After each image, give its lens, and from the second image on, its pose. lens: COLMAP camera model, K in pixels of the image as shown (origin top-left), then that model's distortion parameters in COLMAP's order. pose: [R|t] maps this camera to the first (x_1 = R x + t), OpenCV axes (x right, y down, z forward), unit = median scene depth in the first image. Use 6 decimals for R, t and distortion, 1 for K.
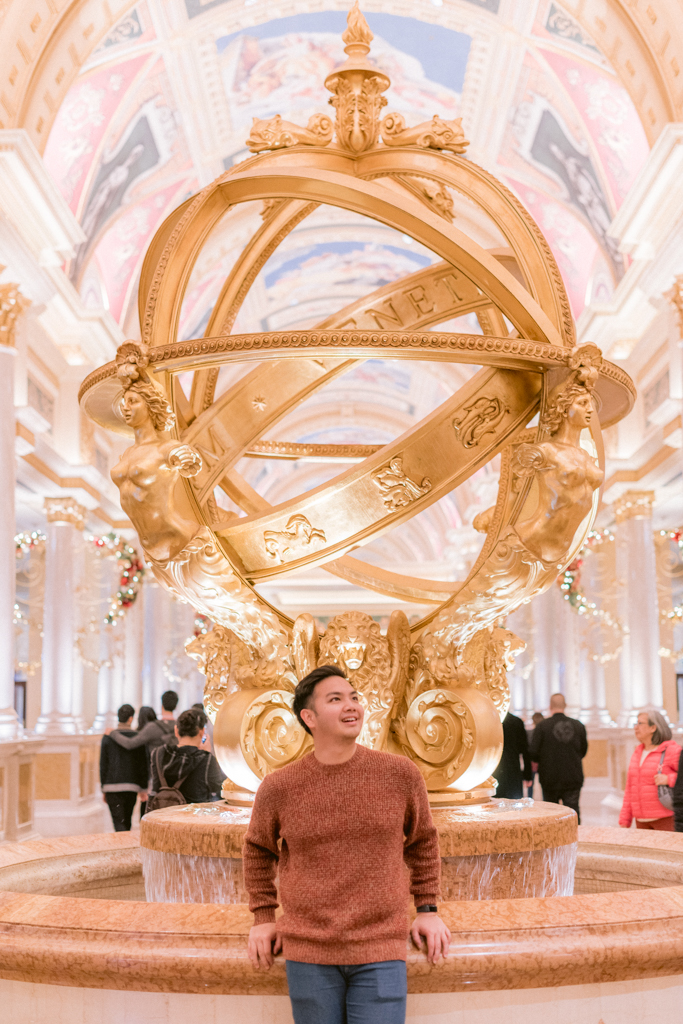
lens RADIAL K [[1476.0, 0, 359.2], [0, 1476.0, 510.4], [0, 0, 1]] dist [0.002159, 0.124569]
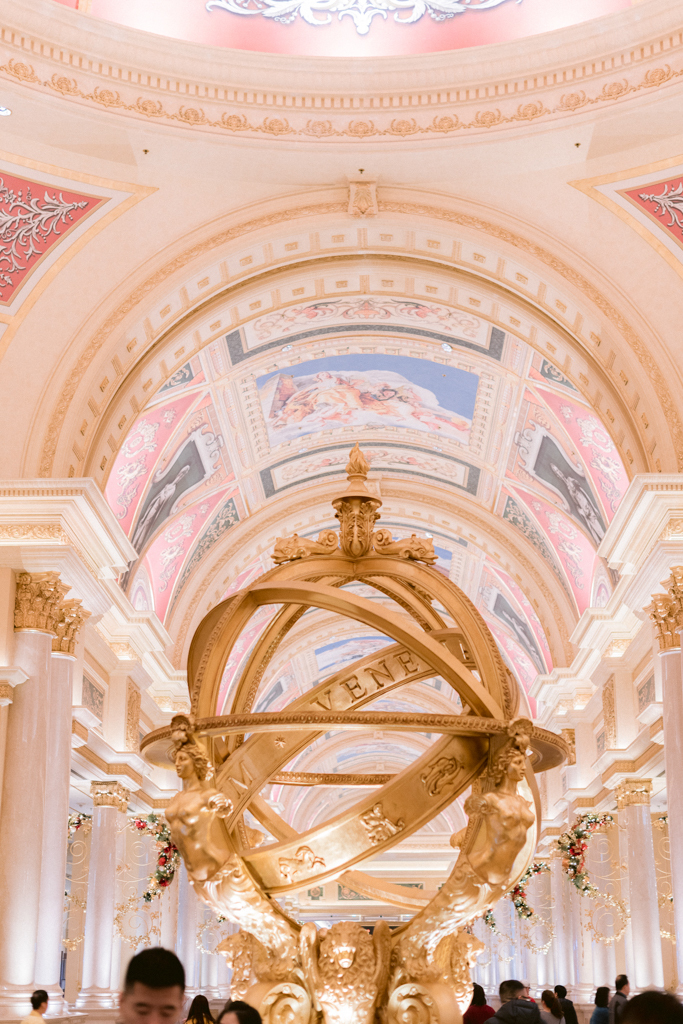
lens RADIAL K [[1476.0, 0, 359.2], [0, 1476.0, 510.4], [0, 0, 1]] dist [0.002159, 0.124569]
pose [[0.999674, 0.002272, -0.025412, 0.035653], [-0.006607, 0.985107, -0.171817, -0.058034], [0.024643, 0.171929, 0.984801, -0.311597]]
